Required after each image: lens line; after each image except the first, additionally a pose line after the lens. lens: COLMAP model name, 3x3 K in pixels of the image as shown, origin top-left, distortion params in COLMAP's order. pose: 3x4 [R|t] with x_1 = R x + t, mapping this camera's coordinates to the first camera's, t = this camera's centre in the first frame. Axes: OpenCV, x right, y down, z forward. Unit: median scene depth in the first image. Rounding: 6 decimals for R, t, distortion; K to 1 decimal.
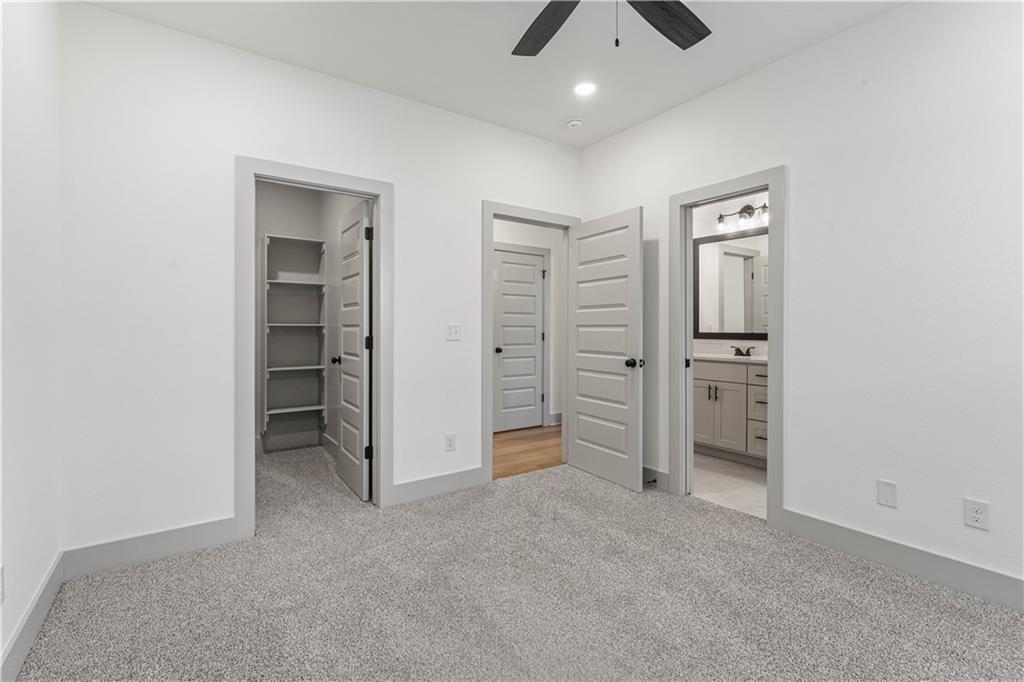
lens RADIAL K [[470.4, 0, 512.8], [0, 470.4, 334.4], [0, 0, 1]] dist [-0.000431, -0.000071]
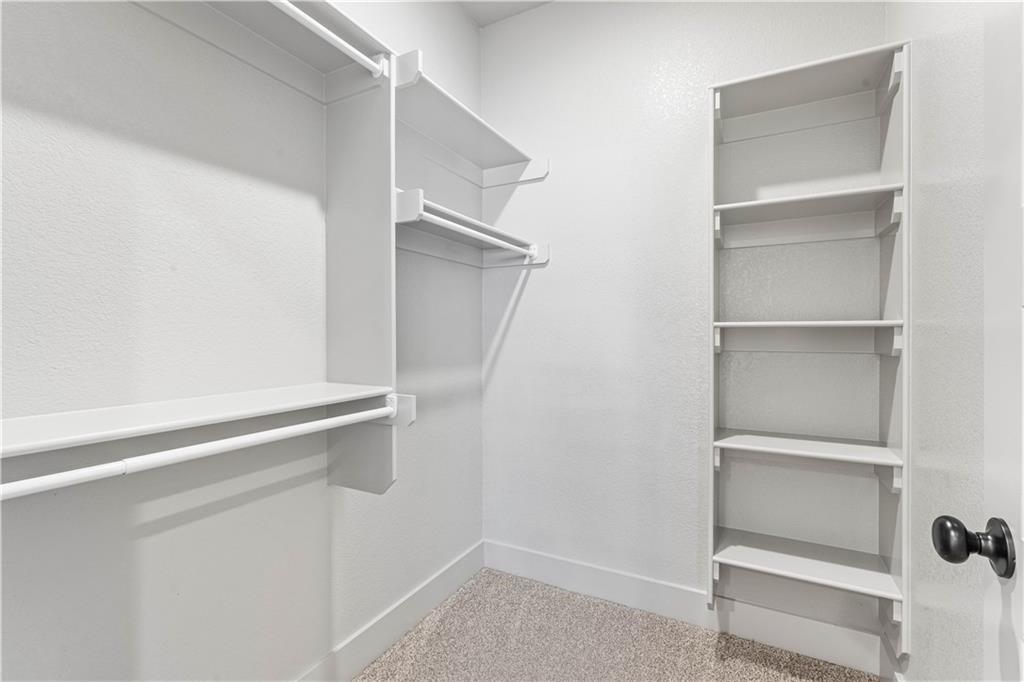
lens RADIAL K [[449.6, 0, 513.9], [0, 449.6, 334.7], [0, 0, 1]] dist [-0.001068, -0.000175]
pose [[0.457429, -0.000810, -0.889246, -0.257295], [-0.001413, 0.999998, -0.001638, -0.010707], [0.889245, 0.002006, 0.457427, 0.646013]]
